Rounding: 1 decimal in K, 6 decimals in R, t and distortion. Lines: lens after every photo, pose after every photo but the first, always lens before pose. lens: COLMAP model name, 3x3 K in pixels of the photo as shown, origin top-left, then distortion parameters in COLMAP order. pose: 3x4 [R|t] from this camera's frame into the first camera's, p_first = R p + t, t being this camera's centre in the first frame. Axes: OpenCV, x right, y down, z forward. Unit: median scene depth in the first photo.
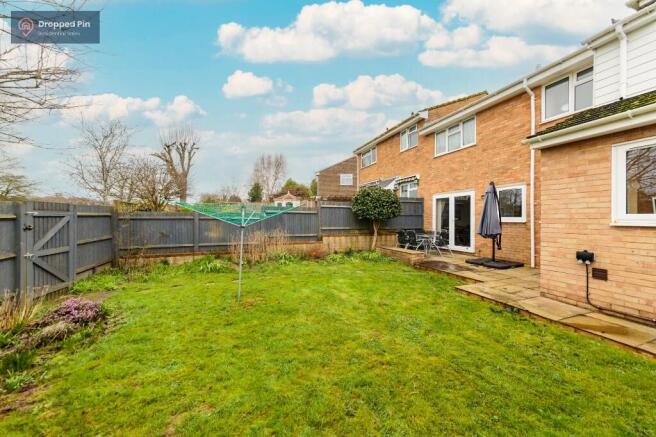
lens RADIAL K [[232.0, 0, 327.0], [0, 232.0, 220.7], [0, 0, 1]] dist [-0.000718, 0.000115]
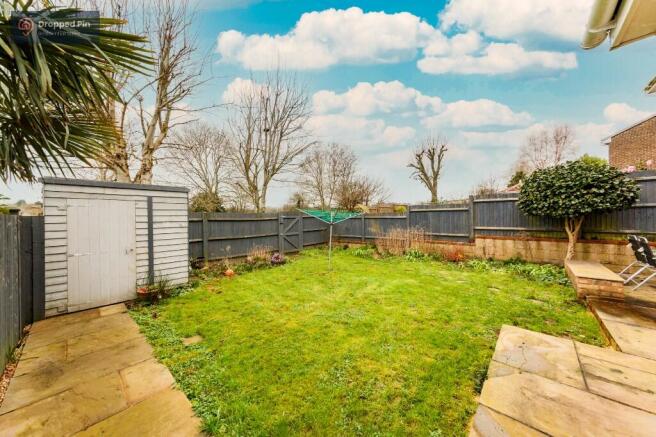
lens RADIAL K [[228.0, 0, 325.2], [0, 228.0, 216.5], [0, 0, 1]] dist [-0.000507, -0.000092]
pose [[0.452580, -0.013044, -0.891628, 0.750385], [0.007514, 0.999913, -0.010815, -0.004531], [0.891692, -0.001805, 0.452639, 0.245944]]
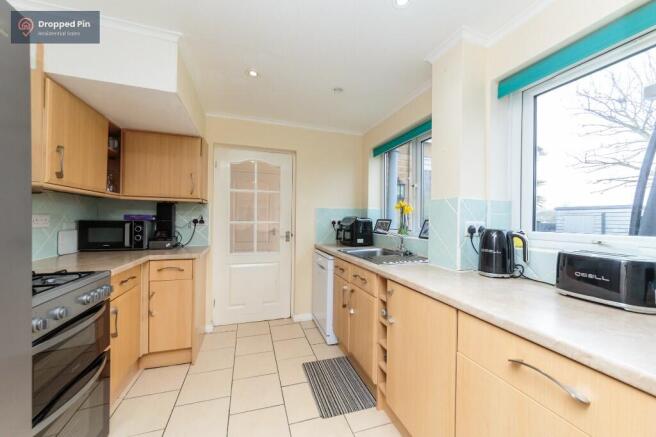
lens RADIAL K [[246.2, 0, 328.9], [0, 246.2, 218.1], [0, 0, 1]] dist [0.000504, -0.000084]
pose [[-0.998628, -0.019657, 0.048535, 1.309257], [-0.019652, 0.999807, 0.000561, -0.025065], [-0.048537, -0.000393, -0.998821, 1.598753]]
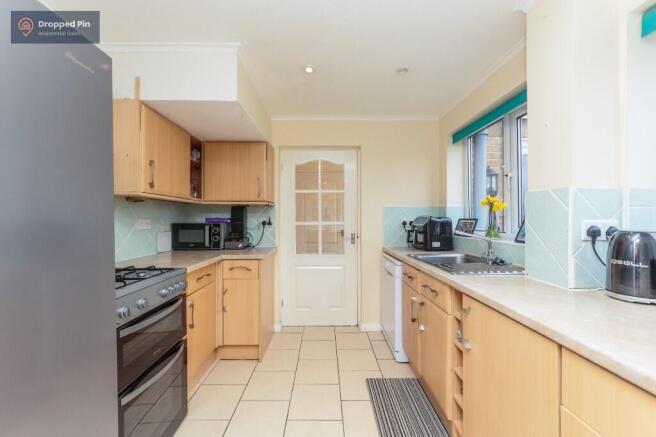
lens RADIAL K [[260.2, 0, 328.0], [0, 260.2, 218.5], [0, 0, 1]] dist [-0.000519, 0.000235]
pose [[-0.938015, -0.005170, 0.346557, 1.285083], [-0.004088, 0.999984, 0.003853, -0.025418], [-0.346571, 0.002197, -0.938021, 1.577944]]
